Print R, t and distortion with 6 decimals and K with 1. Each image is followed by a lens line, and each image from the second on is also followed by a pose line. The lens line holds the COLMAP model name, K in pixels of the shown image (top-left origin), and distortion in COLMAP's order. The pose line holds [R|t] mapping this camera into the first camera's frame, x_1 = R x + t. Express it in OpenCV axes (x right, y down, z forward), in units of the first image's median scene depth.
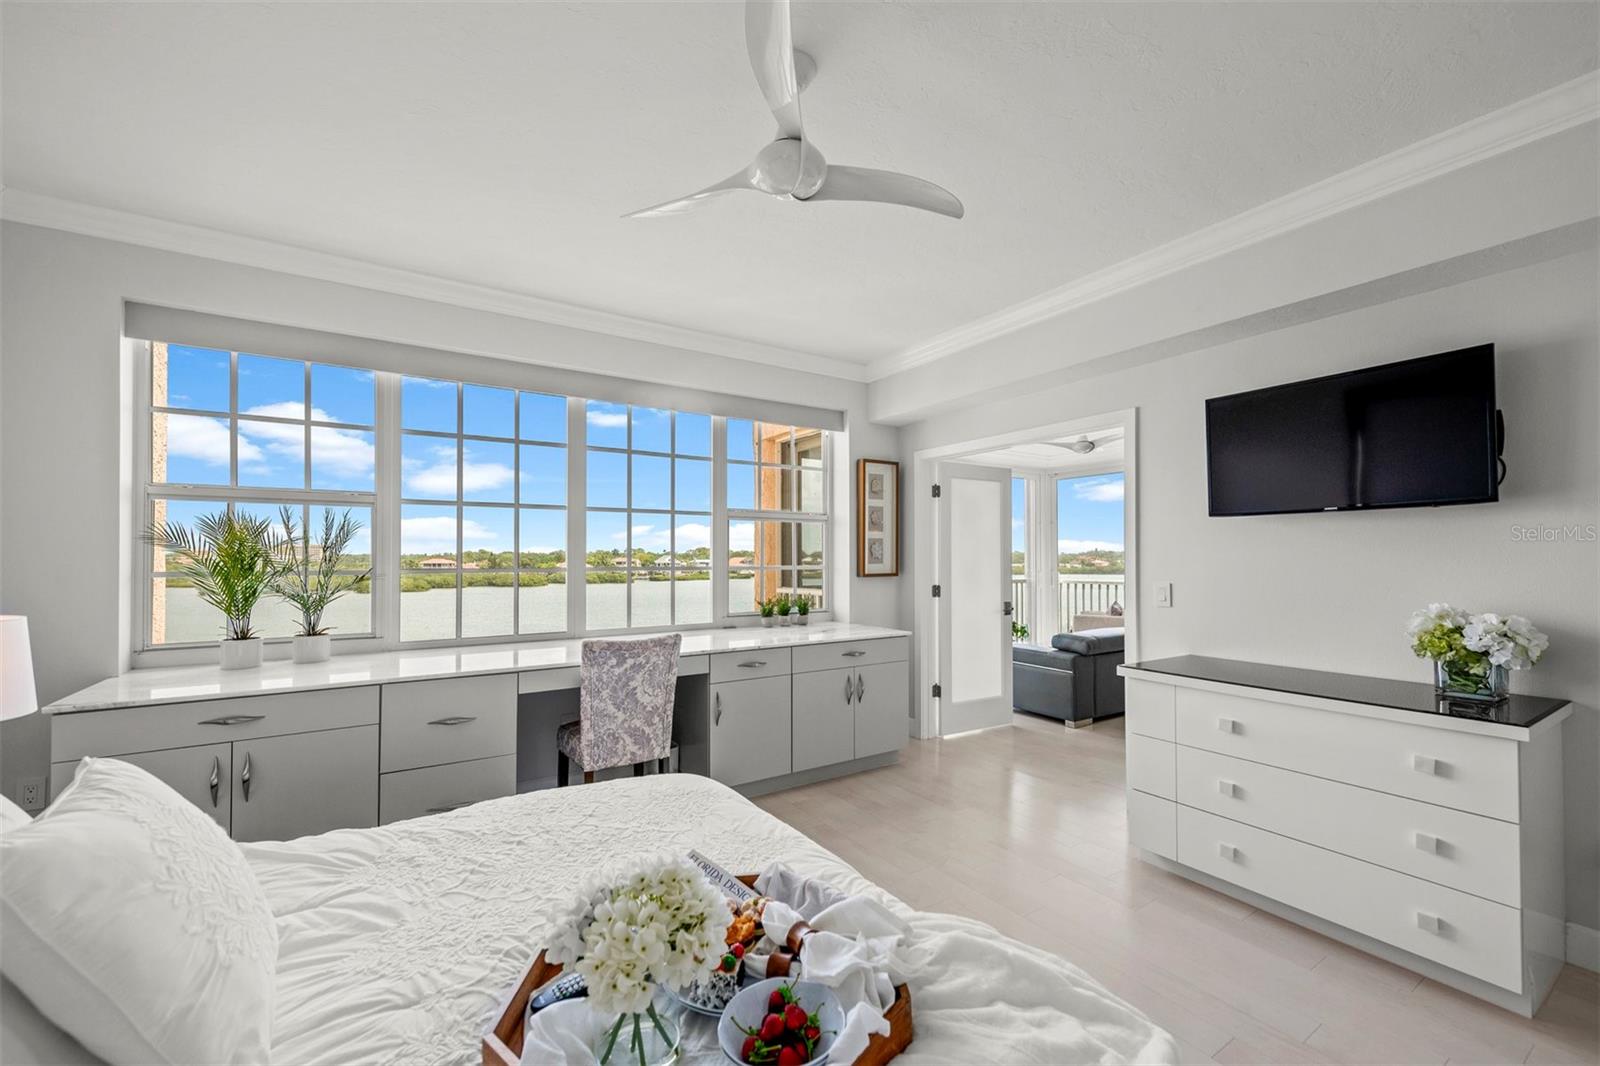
lens RADIAL K [[646.0, 0, 805.5], [0, 646.0, 550.1], [0, 0, 1]] dist [0.001409, 0.000060]
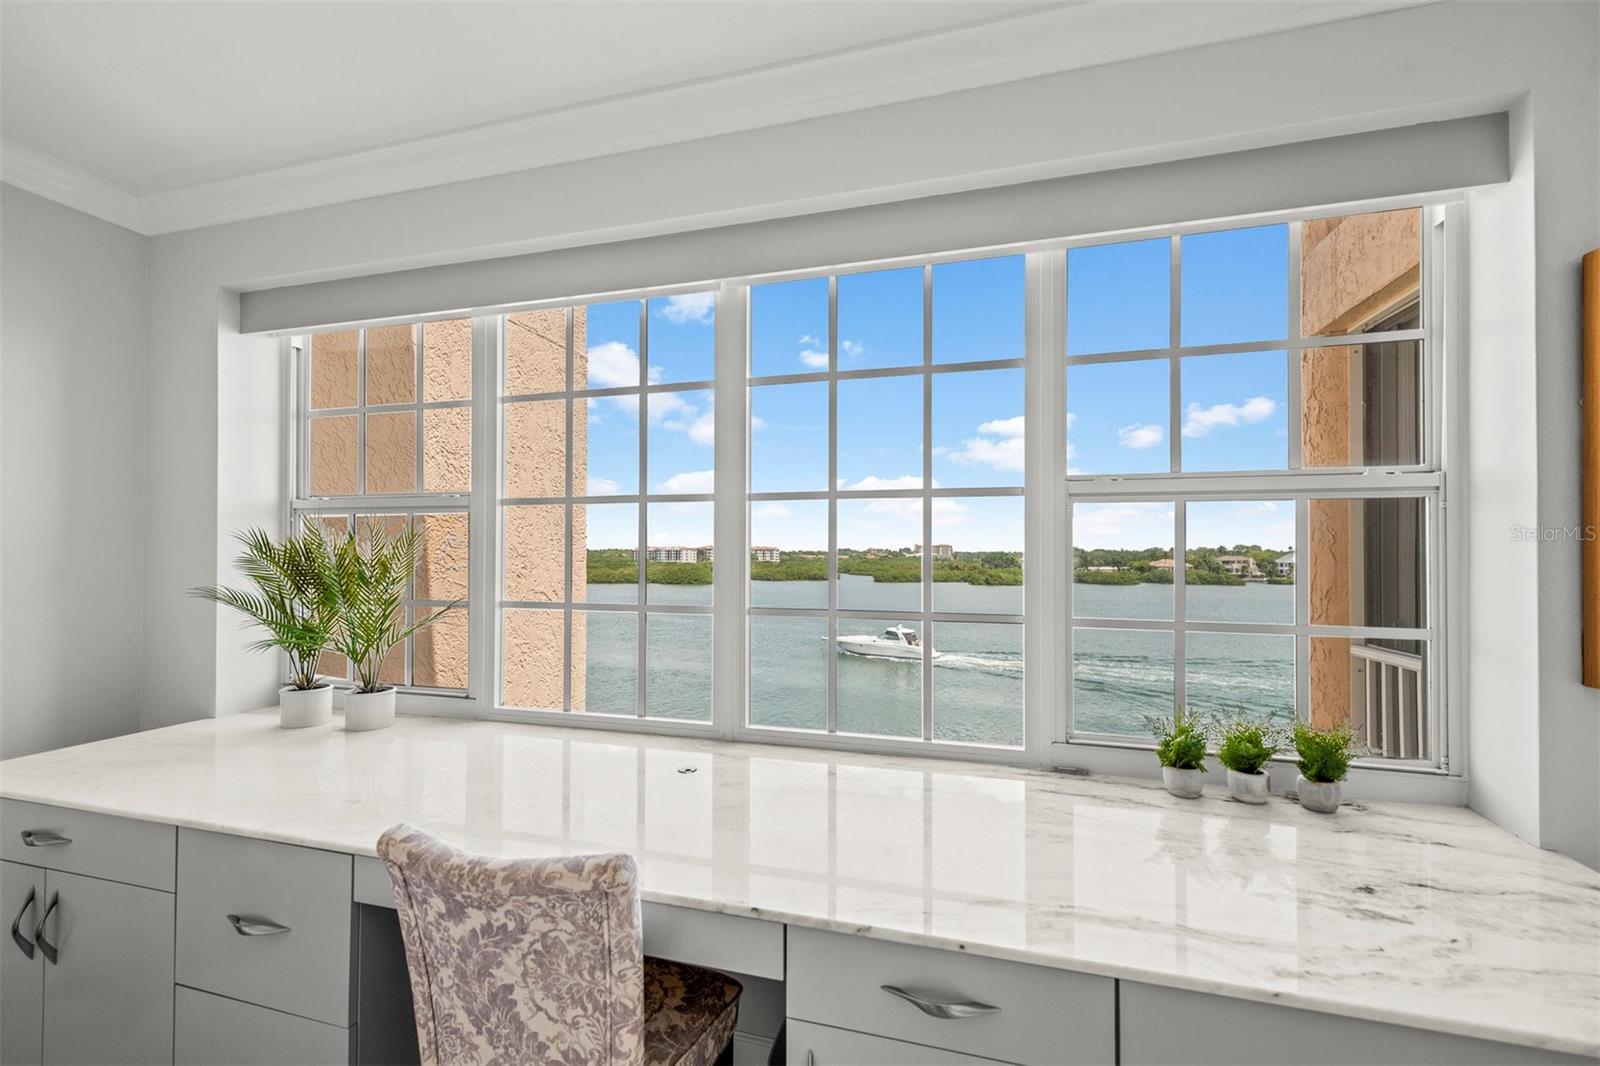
lens RADIAL K [[646.0, 0, 805.5], [0, 646.0, 550.1], [0, 0, 1]] dist [0.001409, 0.000060]
pose [[0.652113, 0.000749, -0.758121, 0.076270], [0.002385, 0.999993, 0.003039, -0.019215], [0.758118, -0.003790, 0.652106, 0.598944]]
